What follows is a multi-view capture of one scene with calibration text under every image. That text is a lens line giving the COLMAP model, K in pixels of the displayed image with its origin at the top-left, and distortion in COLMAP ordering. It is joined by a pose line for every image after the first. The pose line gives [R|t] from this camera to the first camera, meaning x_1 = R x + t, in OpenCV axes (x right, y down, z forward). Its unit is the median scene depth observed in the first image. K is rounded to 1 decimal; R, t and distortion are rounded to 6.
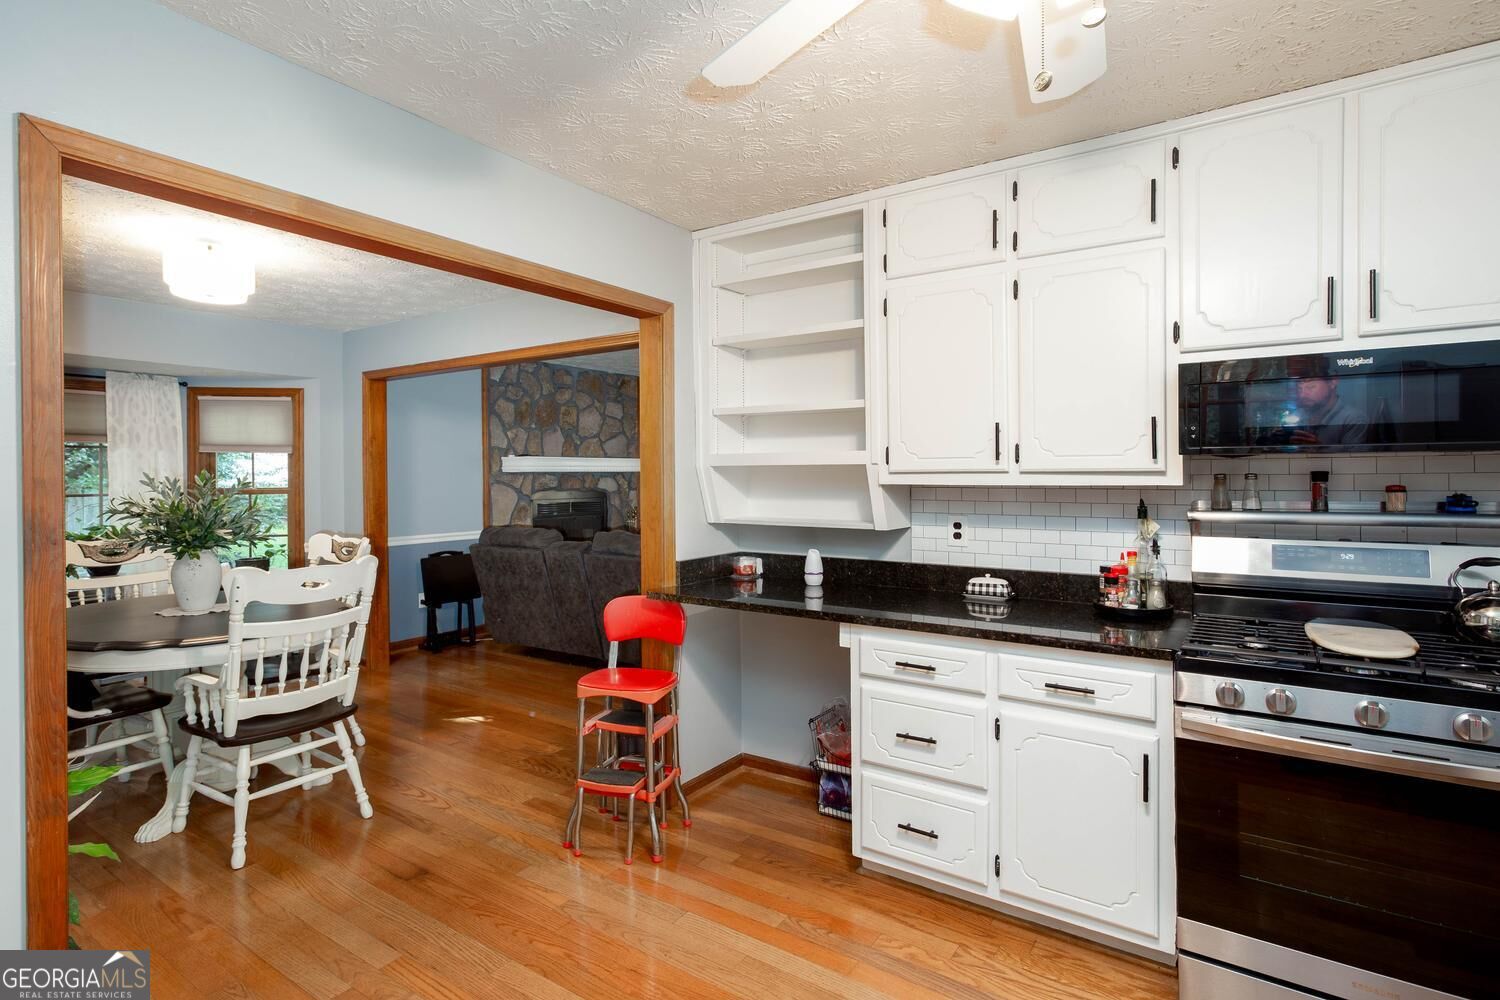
lens RADIAL K [[761.1, 0, 758.4], [0, 761.1, 485.0], [0, 0, 1]] dist [-0.001155, 0.024334]
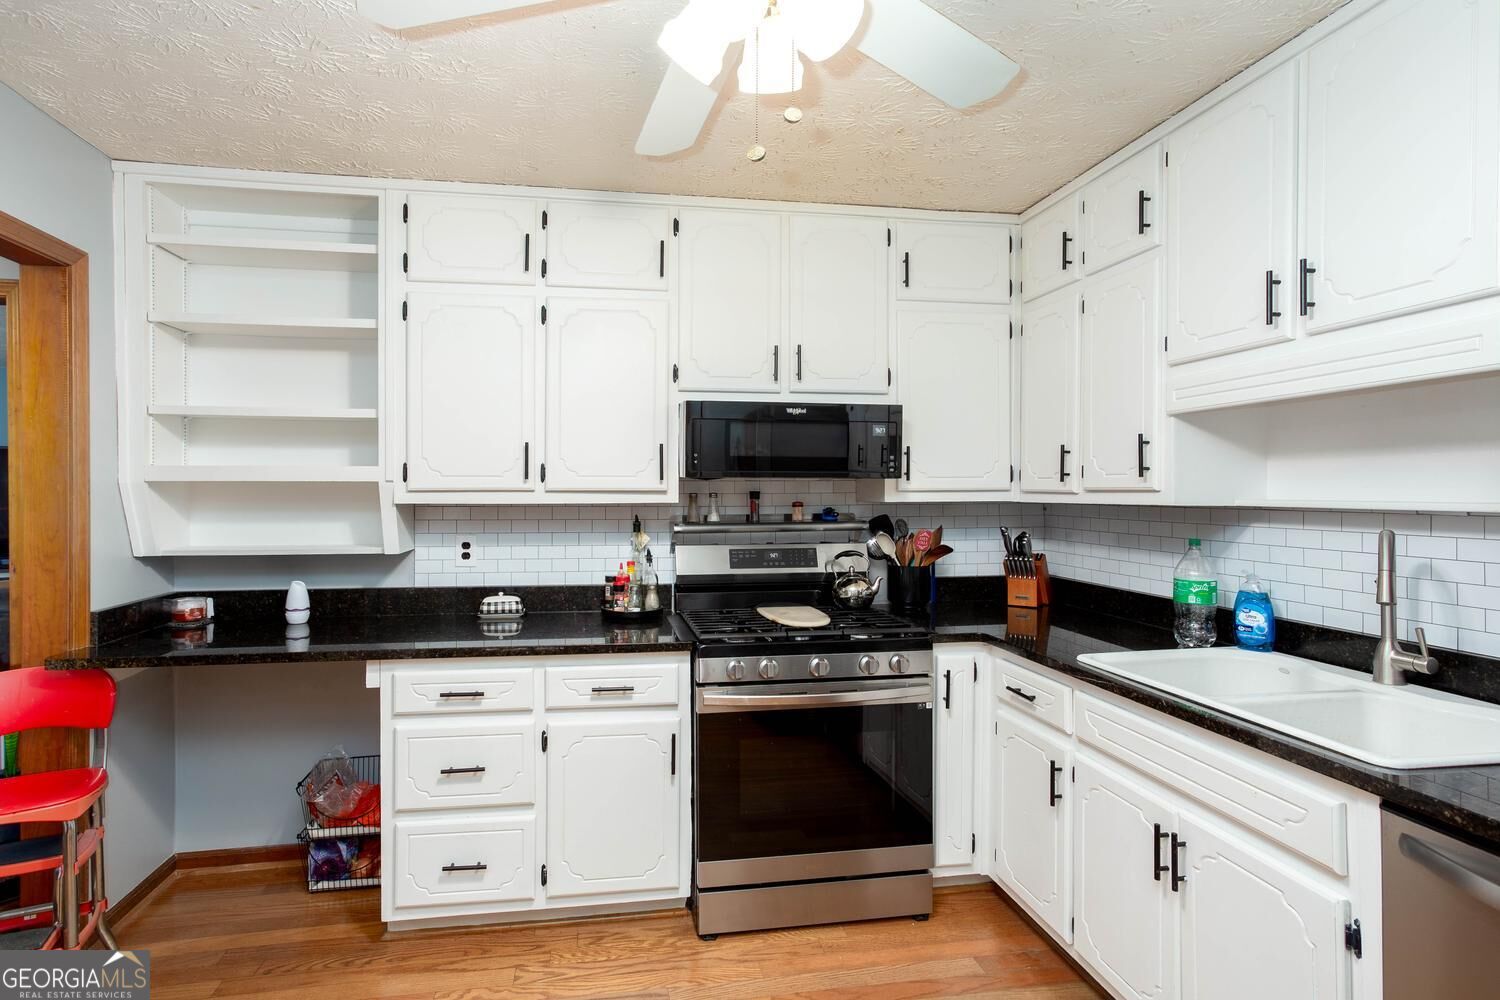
lens RADIAL K [[745.8, 0, 750.0], [0, 745.8, 500.0], [0, 0, 1]] dist [-0.001246, 0.026846]
pose [[0.750225, -0.003343, 0.661174, -0.116584], [0.006198, 0.999979, -0.001976, -0.000808], [-0.661153, 0.005580, 0.750230, 0.050466]]
